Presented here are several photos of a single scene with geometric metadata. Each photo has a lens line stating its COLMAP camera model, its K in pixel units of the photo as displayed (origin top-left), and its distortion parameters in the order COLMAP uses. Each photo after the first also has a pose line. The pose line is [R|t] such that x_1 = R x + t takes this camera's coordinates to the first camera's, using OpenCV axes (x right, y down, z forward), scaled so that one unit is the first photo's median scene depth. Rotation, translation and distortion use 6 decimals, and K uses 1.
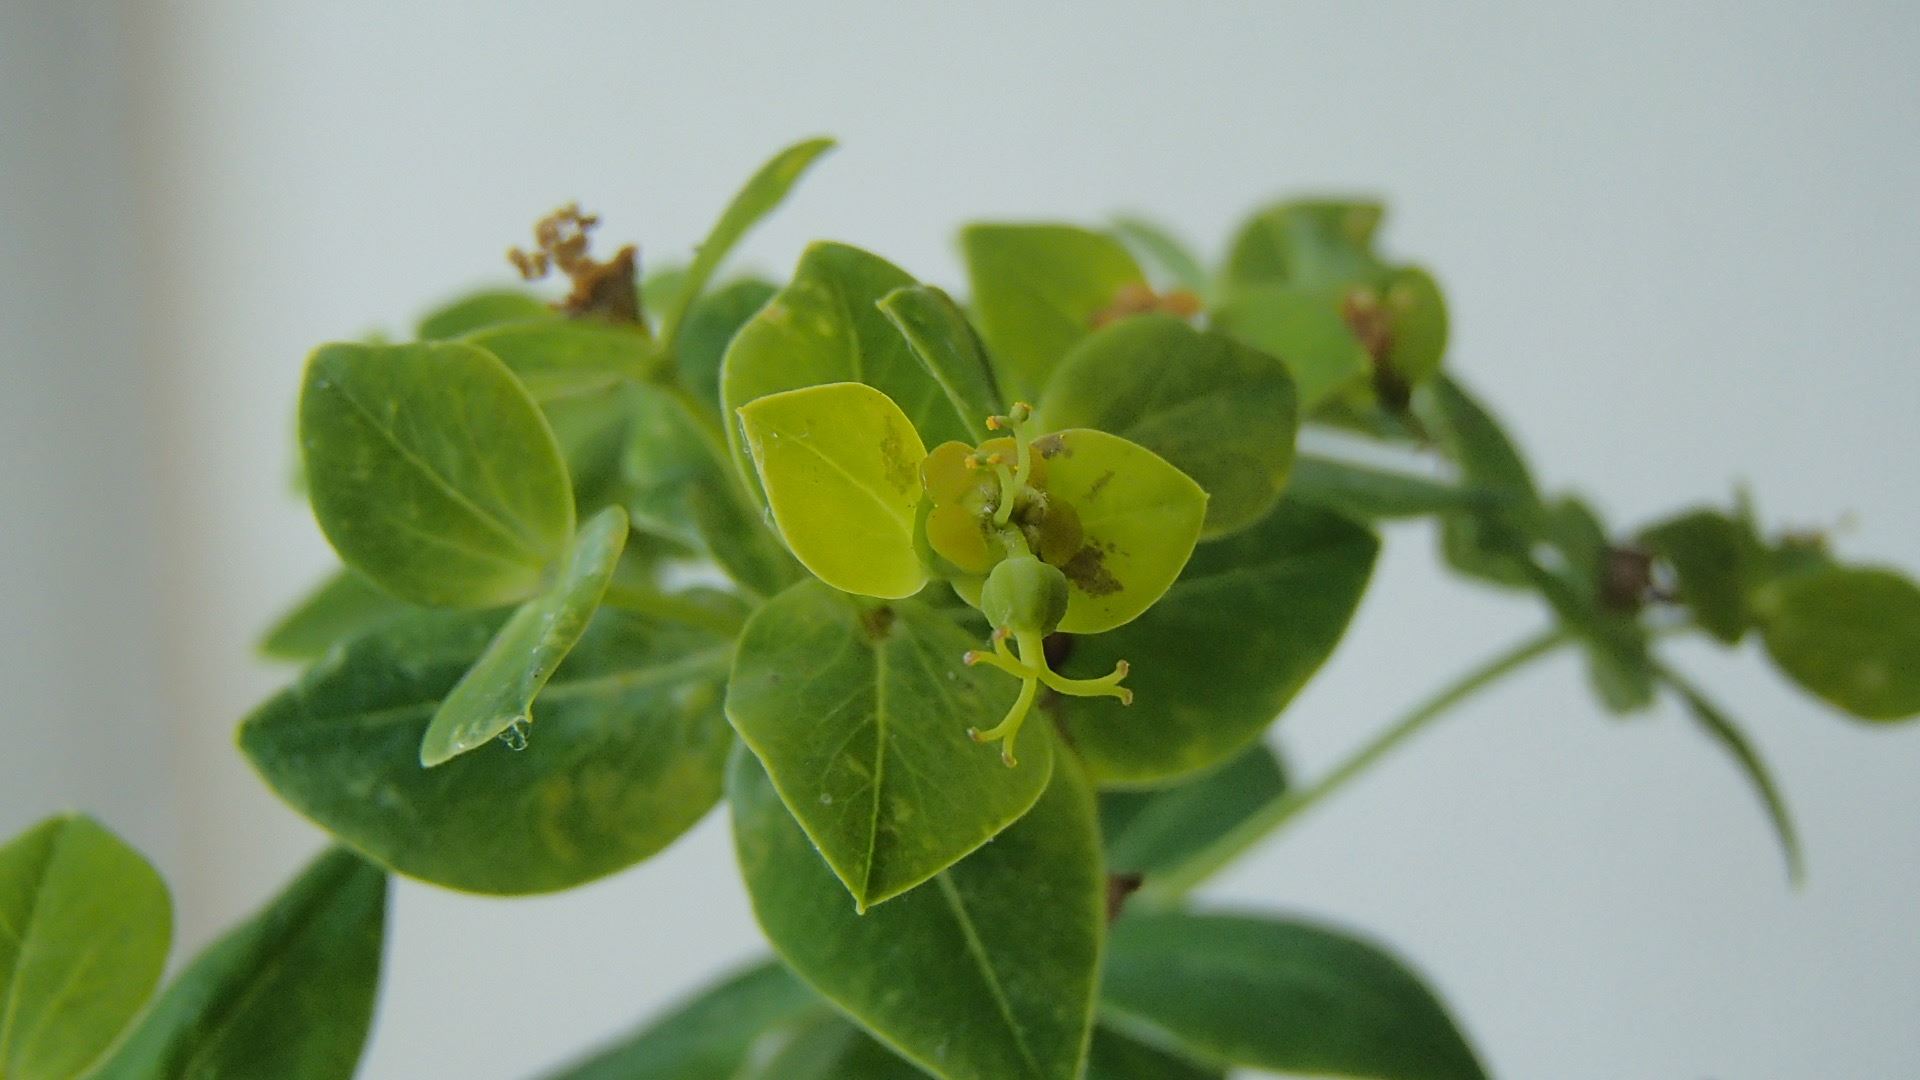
lens RADIAL K [[2122.6, 0, 960.0], [0, 2122.6, 540.0], [0, 0, 1]] dist [-0.010679, -0.025471]
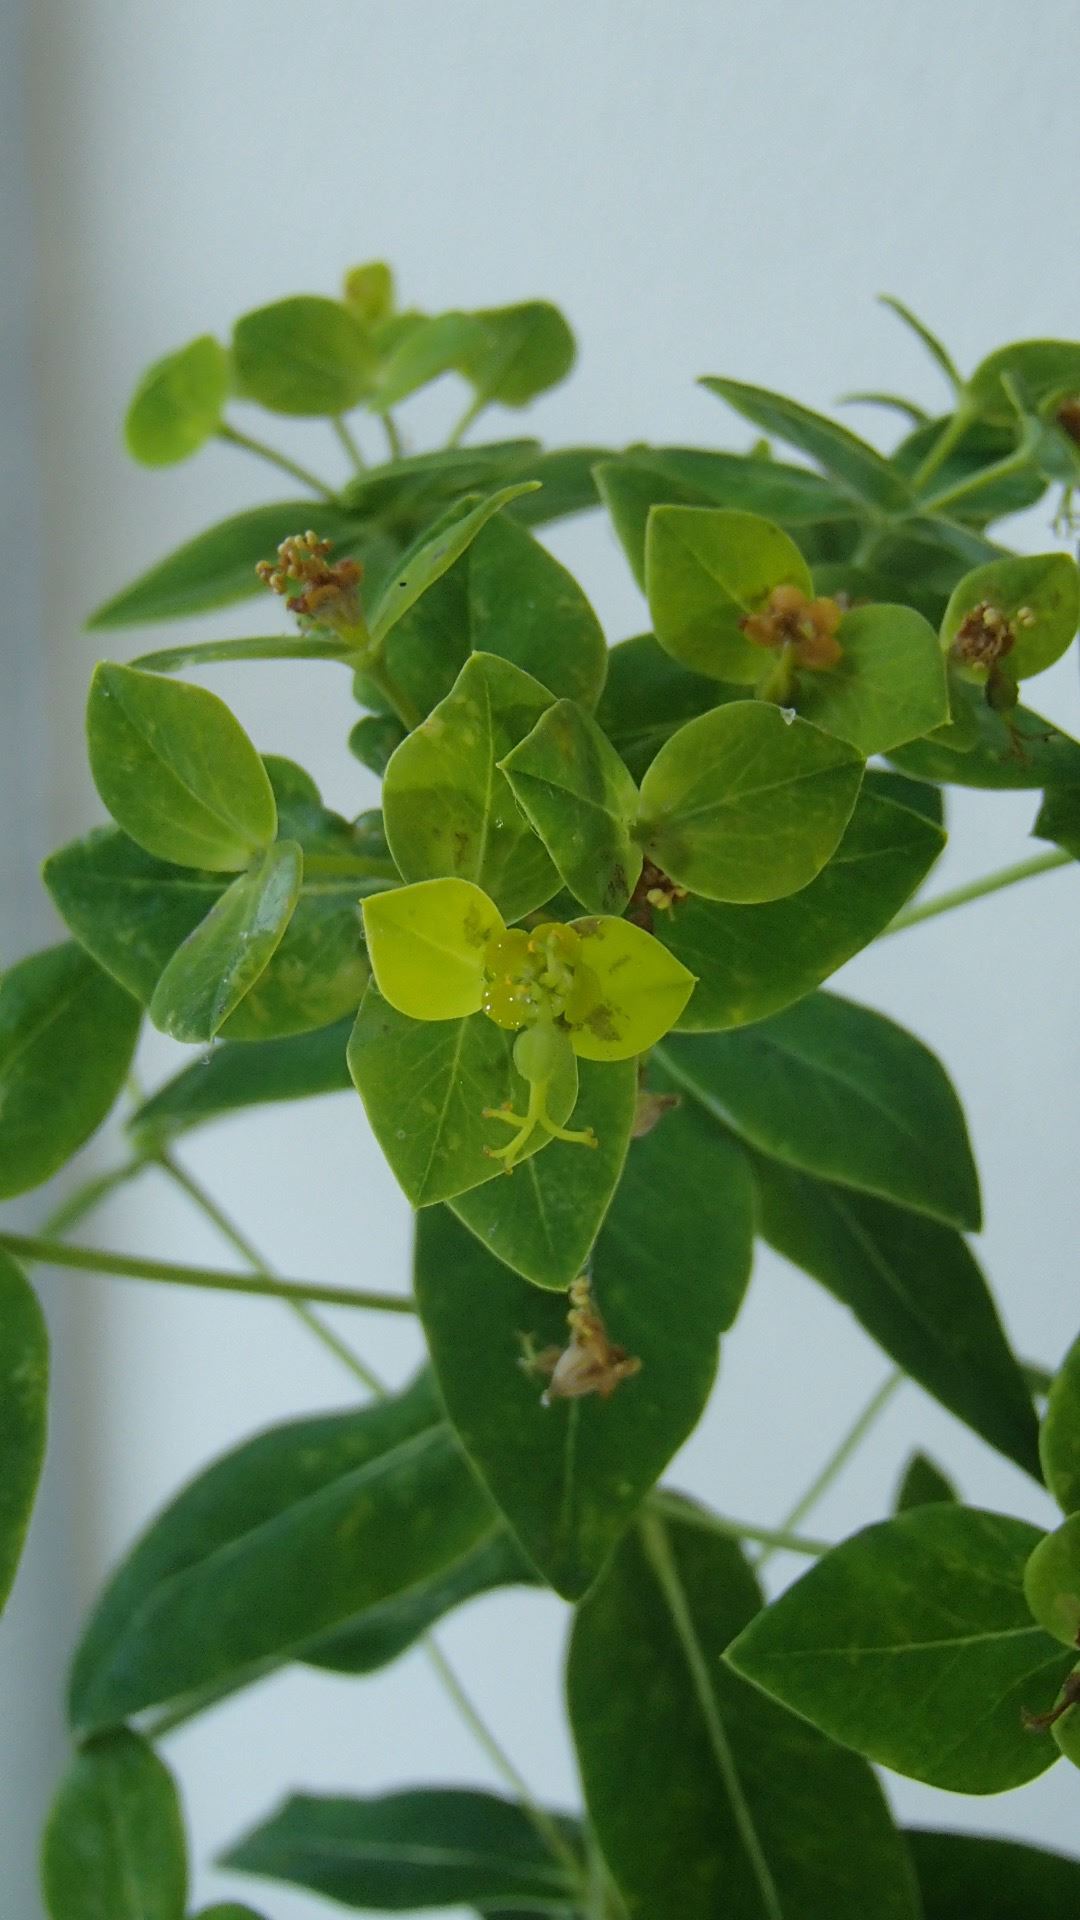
lens RADIAL K [[2122.6, 0, 540.0], [0, 2122.6, 960.0], [0, 0, 1]] dist [-0.010679, -0.025471]
pose [[0.979206, 0.176792, -0.099501, 0.133953], [-0.125274, 0.912730, 0.388883, -0.491139], [0.159569, -0.368332, 0.915898, -0.246205]]
